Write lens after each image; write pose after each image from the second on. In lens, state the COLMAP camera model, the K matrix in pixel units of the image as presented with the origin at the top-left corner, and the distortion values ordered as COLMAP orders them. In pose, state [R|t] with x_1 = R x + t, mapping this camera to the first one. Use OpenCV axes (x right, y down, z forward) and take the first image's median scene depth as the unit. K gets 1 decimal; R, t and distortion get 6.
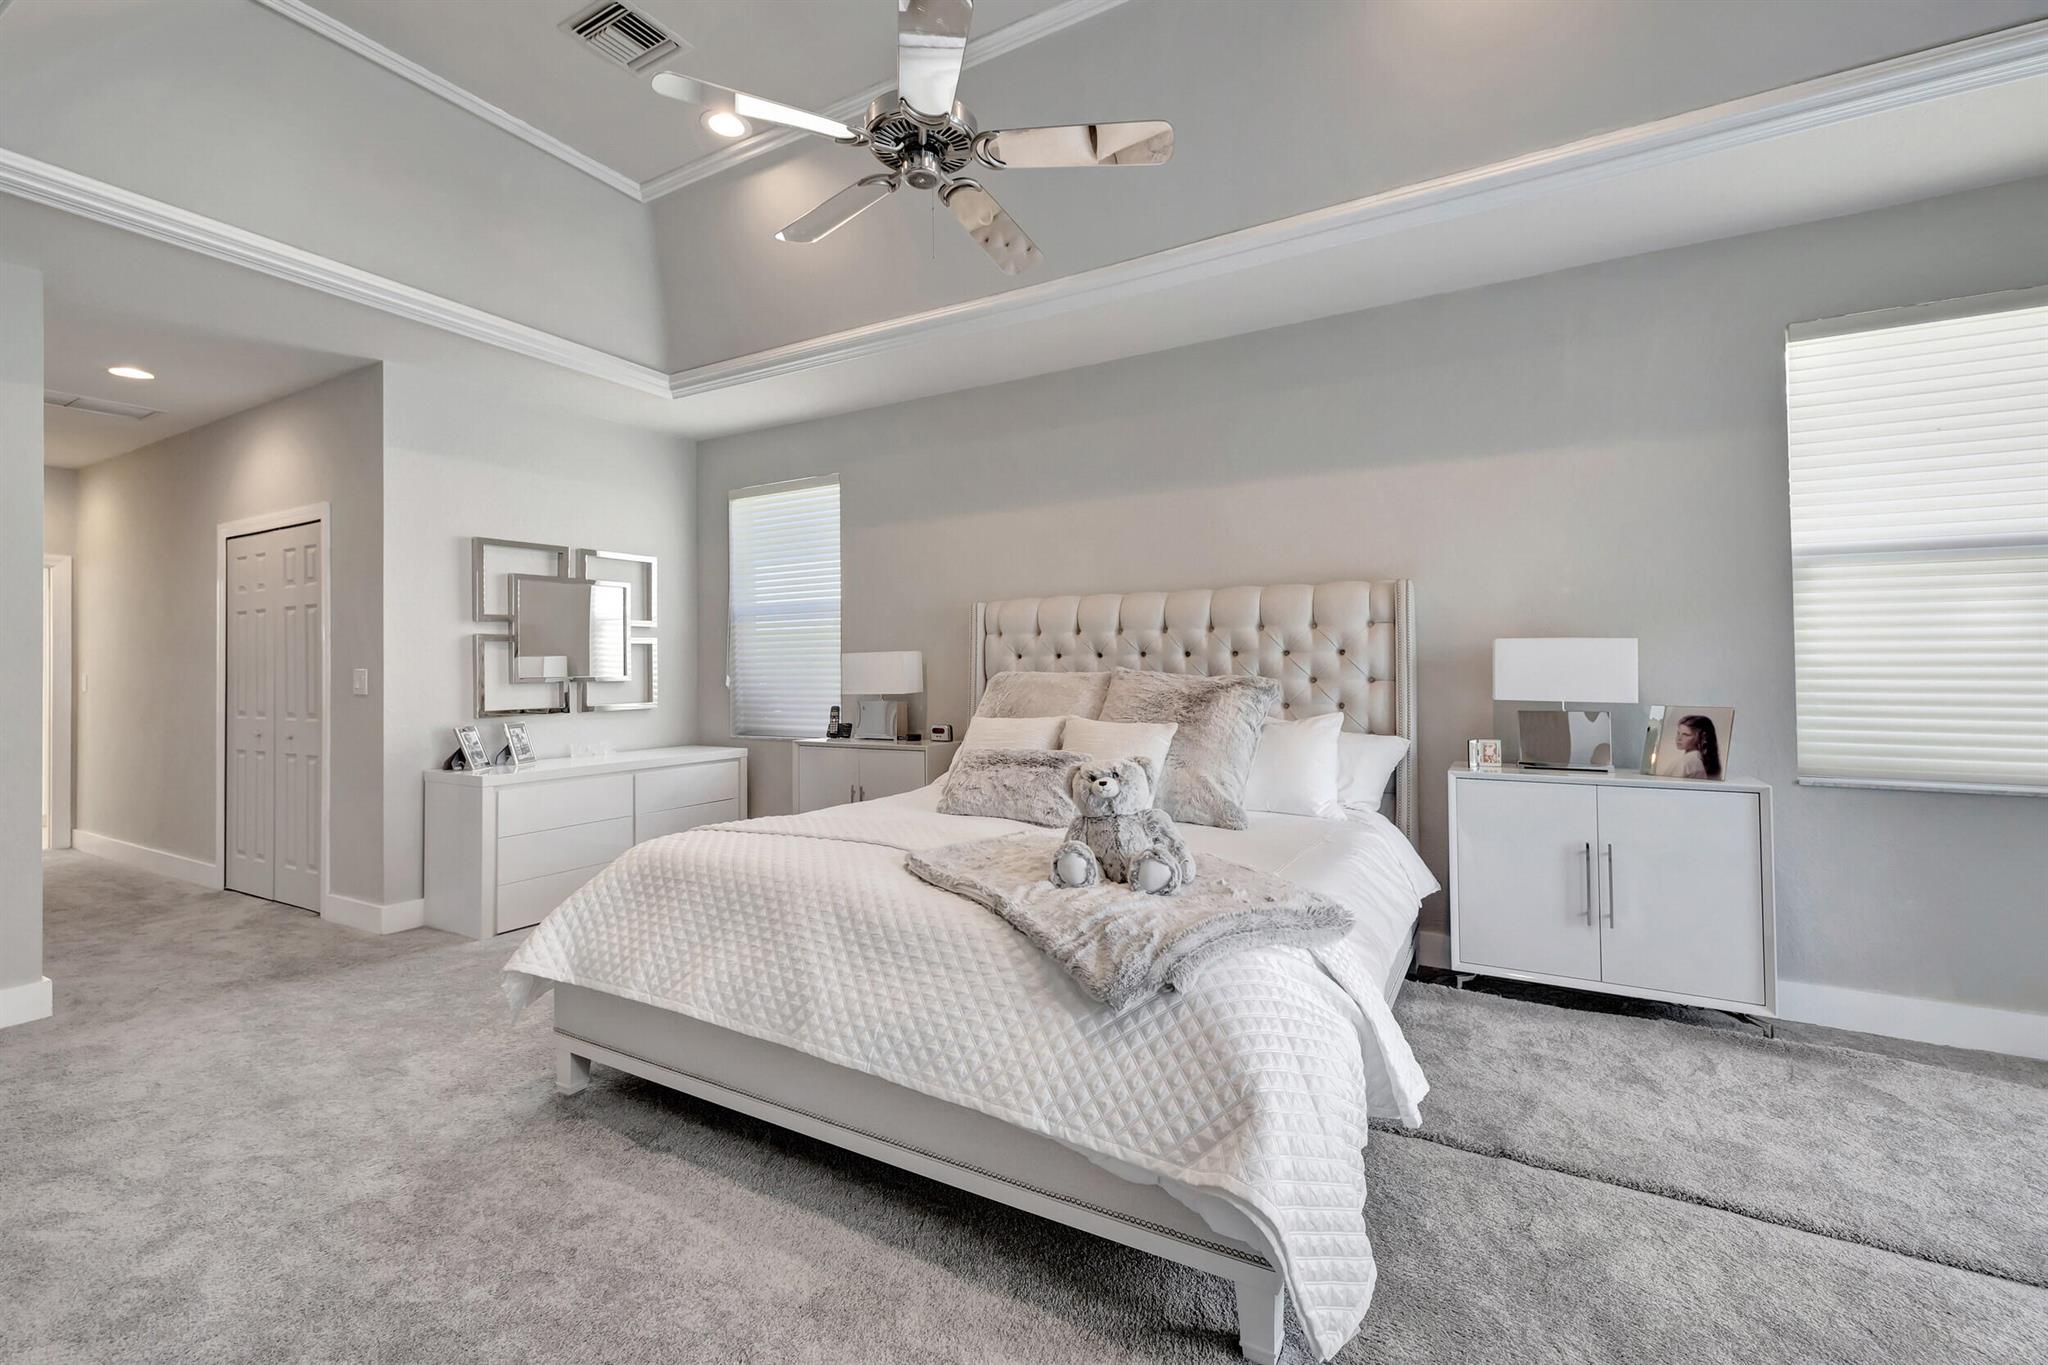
lens RADIAL K [[863.6, 0, 1024.9], [0, 863.6, 670.1], [0, 0, 1]] dist [-0.003454, 0.000562]
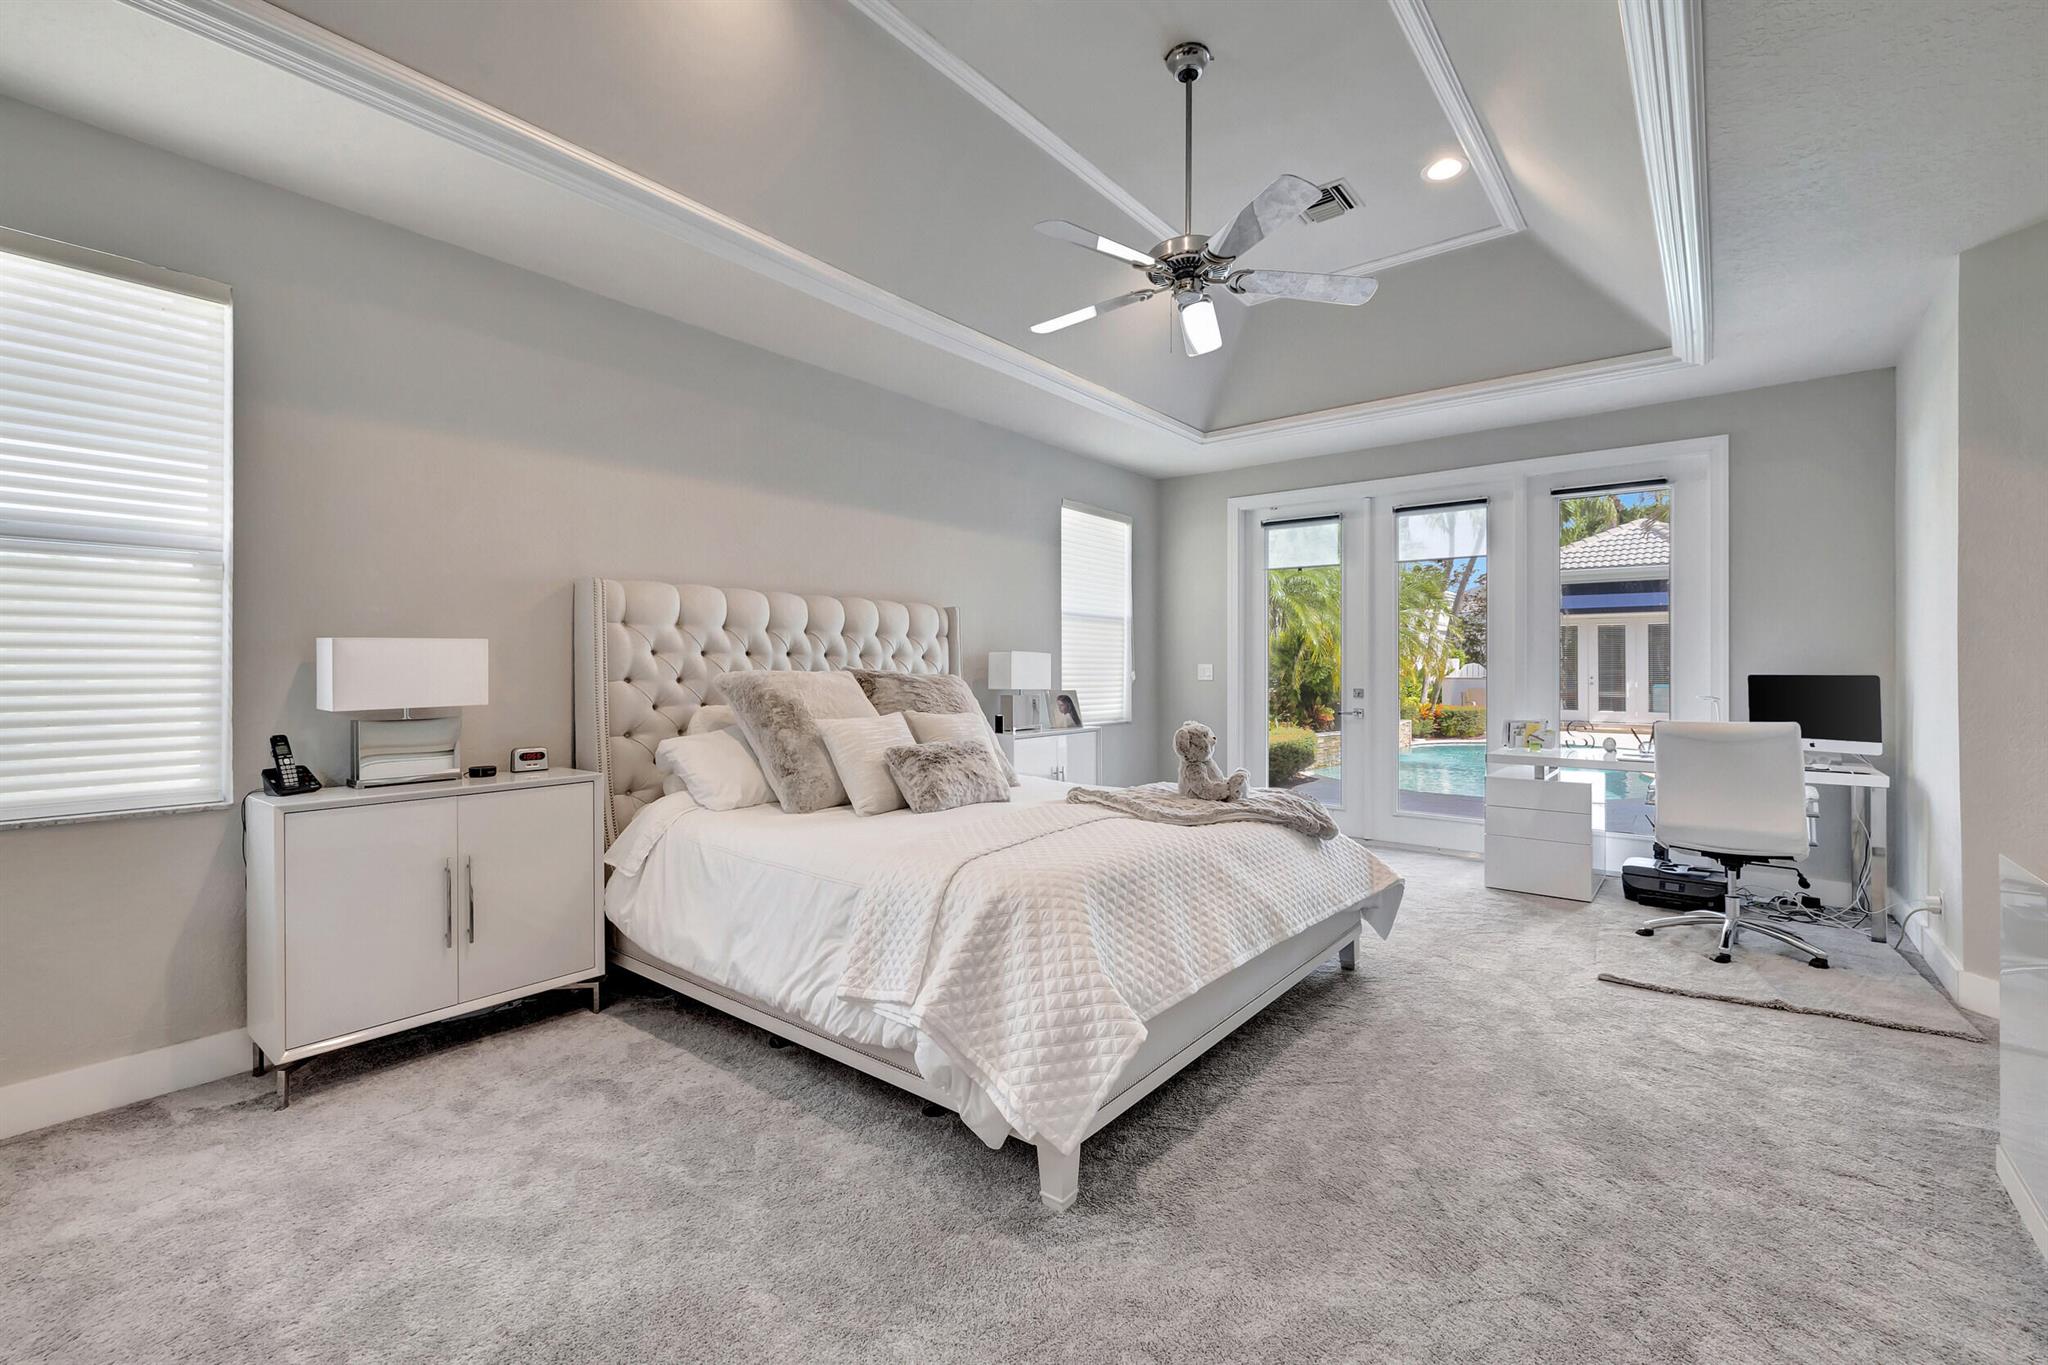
lens RADIAL K [[863.6, 0, 1023.5], [0, 863.6, 675.8], [0, 0, 1]] dist [-0.003454, 0.000562]
pose [[0.165056, -0.008583, 0.986247, -0.895491], [-0.009724, 0.999899, 0.010329, -0.007506], [-0.986236, -0.011295, 0.164956, 0.612470]]
